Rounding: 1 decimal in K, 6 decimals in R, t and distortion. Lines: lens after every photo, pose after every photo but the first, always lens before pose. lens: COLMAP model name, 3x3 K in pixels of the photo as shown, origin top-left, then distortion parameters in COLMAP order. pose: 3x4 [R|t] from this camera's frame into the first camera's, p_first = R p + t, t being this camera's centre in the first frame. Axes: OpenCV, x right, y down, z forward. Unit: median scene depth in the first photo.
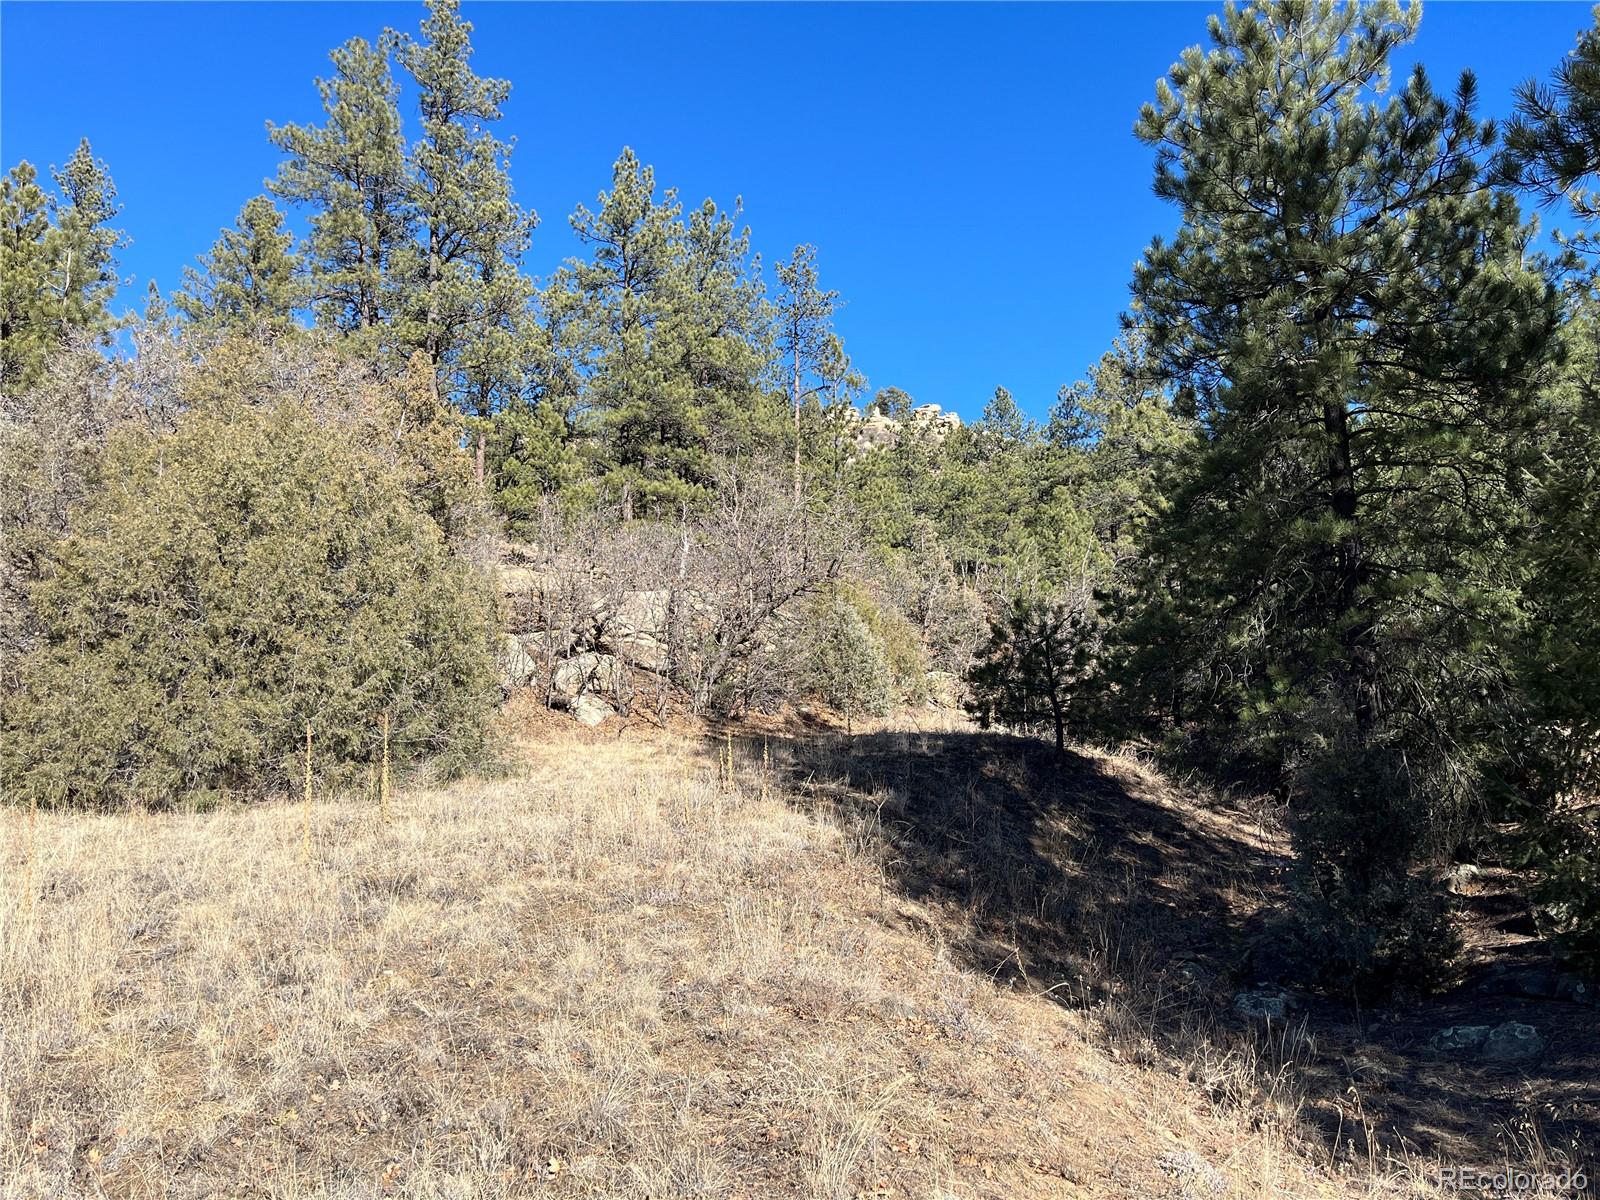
lens RADIAL K [[1213.6, 0, 799.8], [0, 1213.6, 601.6], [0, 0, 1]] dist [0.002179, 0.000143]
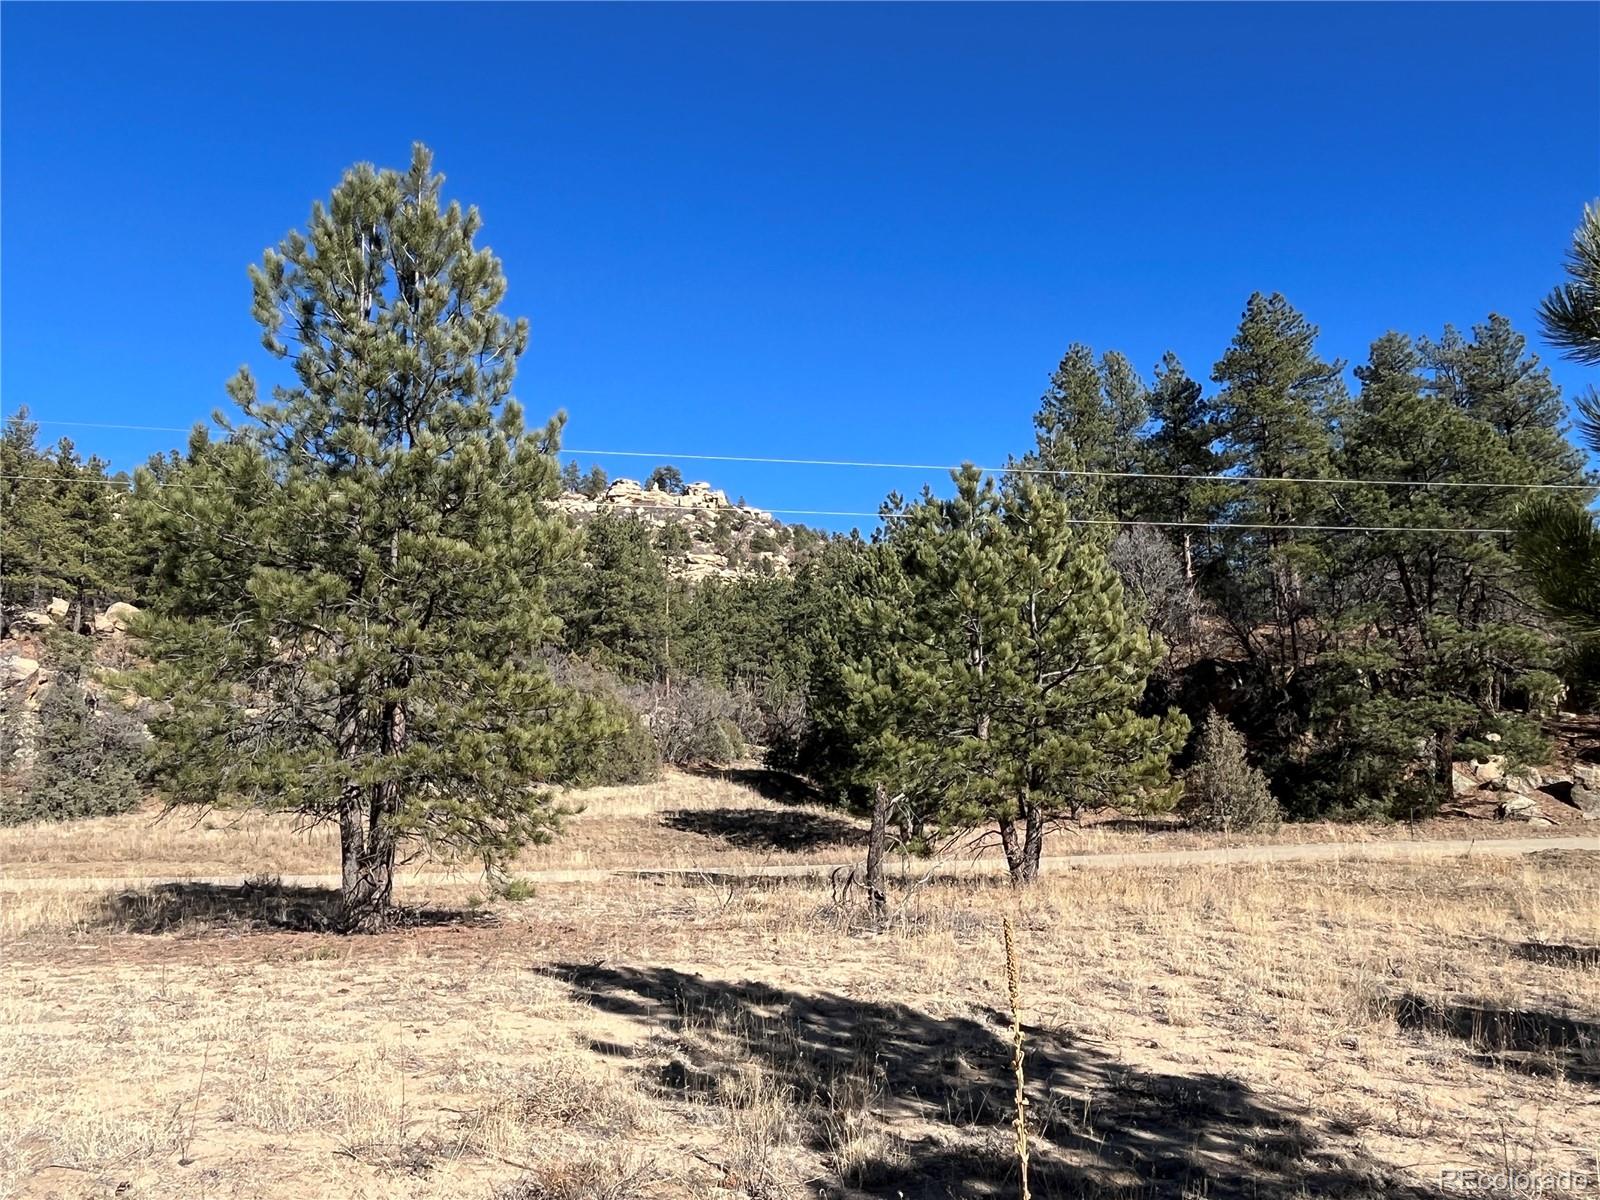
lens RADIAL K [[1166.1, 0, 798.8], [0, 1166.1, 600.3], [0, 0, 1]] dist [-0.000817, -0.000017]
pose [[0.978954, 0.032082, 0.201542, -0.117942], [-0.026113, 0.999140, -0.032208, -0.071435], [-0.202402, 0.026268, 0.978950, -0.602944]]
